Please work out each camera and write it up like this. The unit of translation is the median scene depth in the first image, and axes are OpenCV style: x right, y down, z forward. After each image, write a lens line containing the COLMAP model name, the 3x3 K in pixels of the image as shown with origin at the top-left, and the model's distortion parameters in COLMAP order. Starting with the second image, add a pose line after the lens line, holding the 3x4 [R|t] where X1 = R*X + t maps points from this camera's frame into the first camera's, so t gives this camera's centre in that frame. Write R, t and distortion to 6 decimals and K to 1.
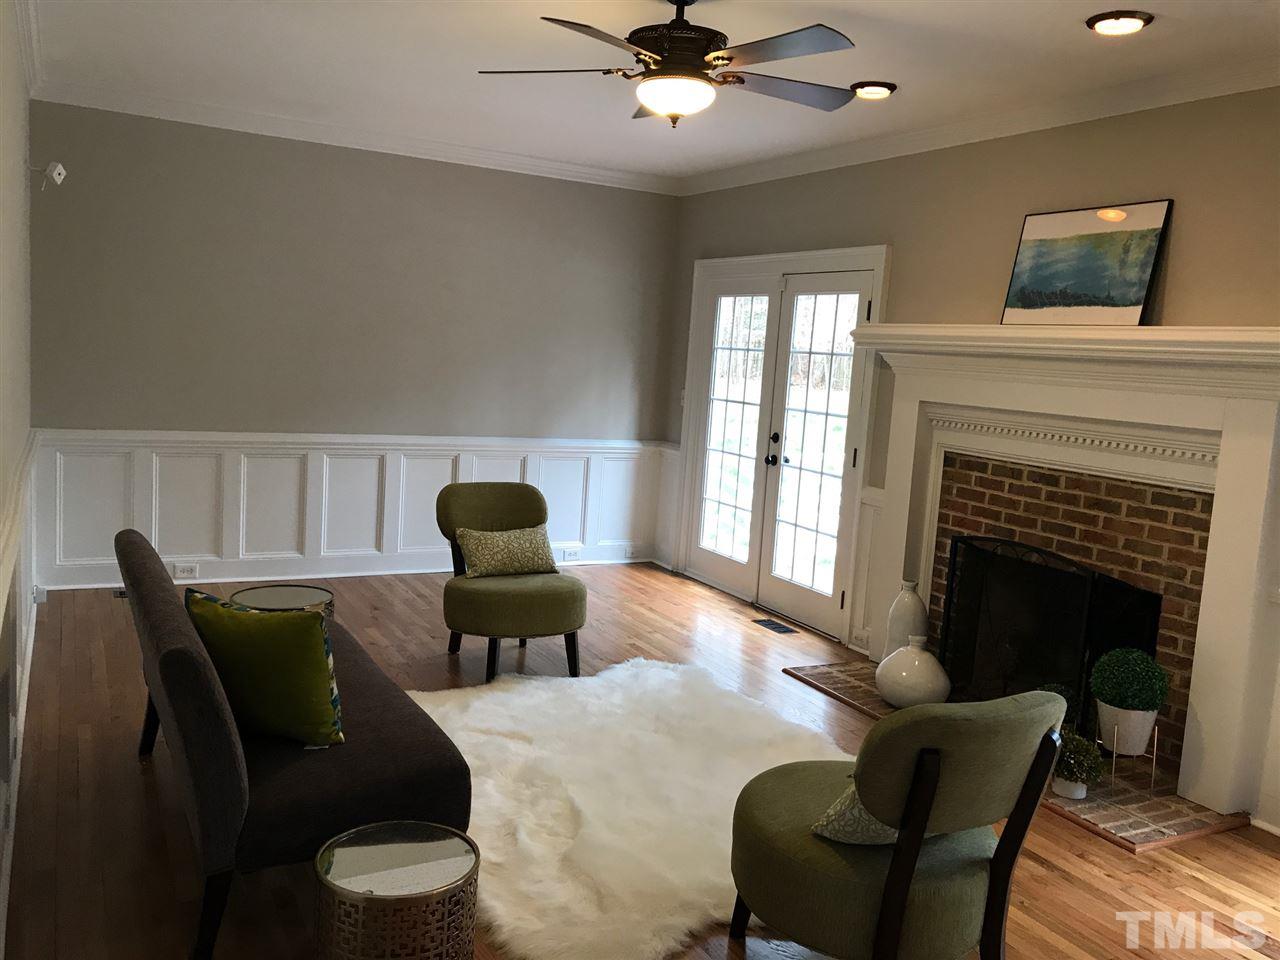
lens RADIAL K [[1046.1, 0, 680.5], [0, 1046.1, 474.6], [0, 0, 1]] dist [0.106412, -0.175150]
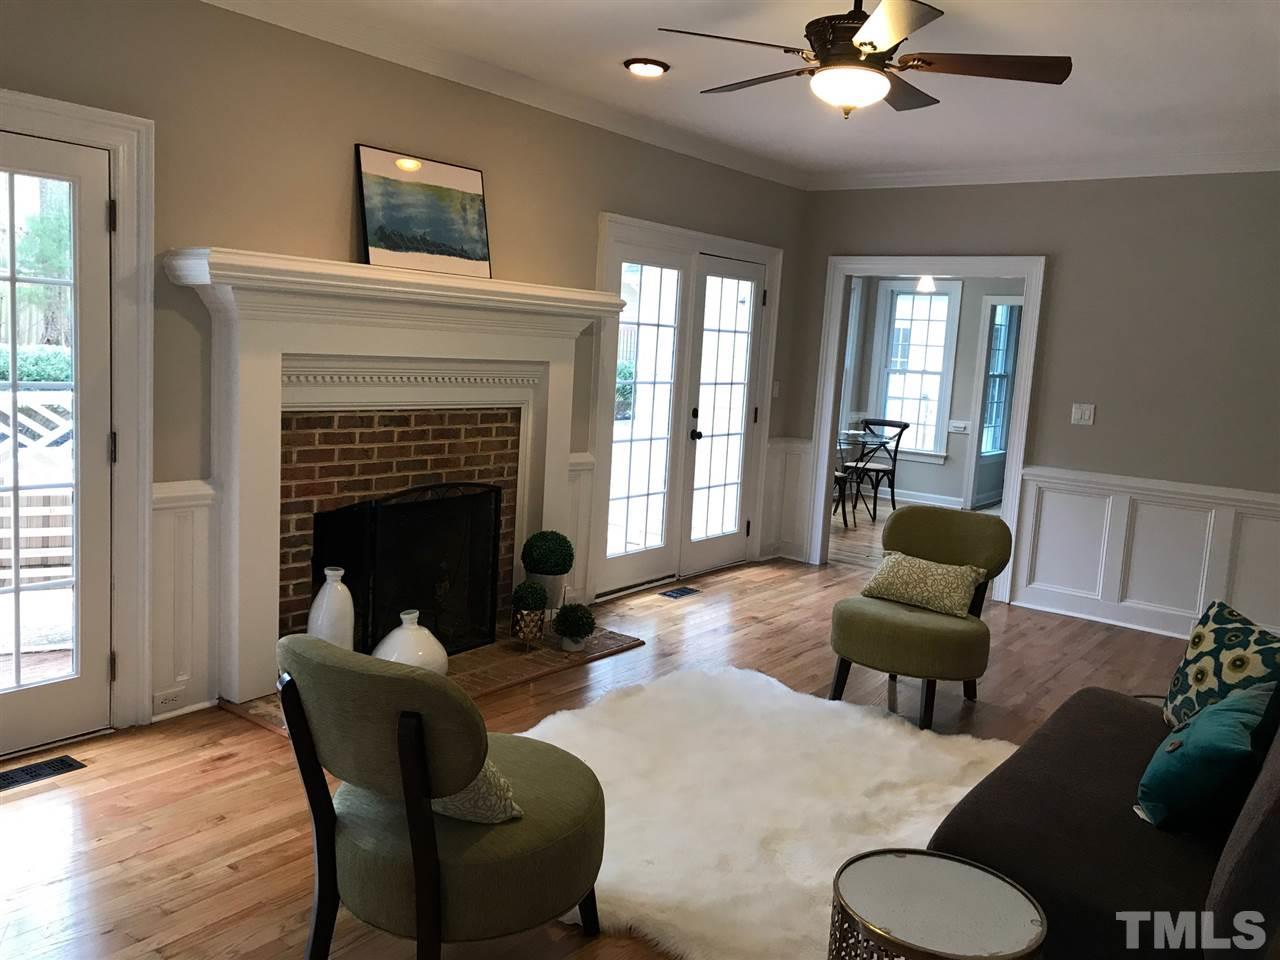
lens RADIAL K [[1046.1, 0, 680.5], [0, 1046.1, 474.6], [0, 0, 1]] dist [0.106412, -0.175150]
pose [[-0.402822, -0.203729, 0.892317, -0.715745], [0.021566, 0.972530, 0.231778, -0.183928], [-0.915024, 0.112609, -0.387363, 1.209445]]
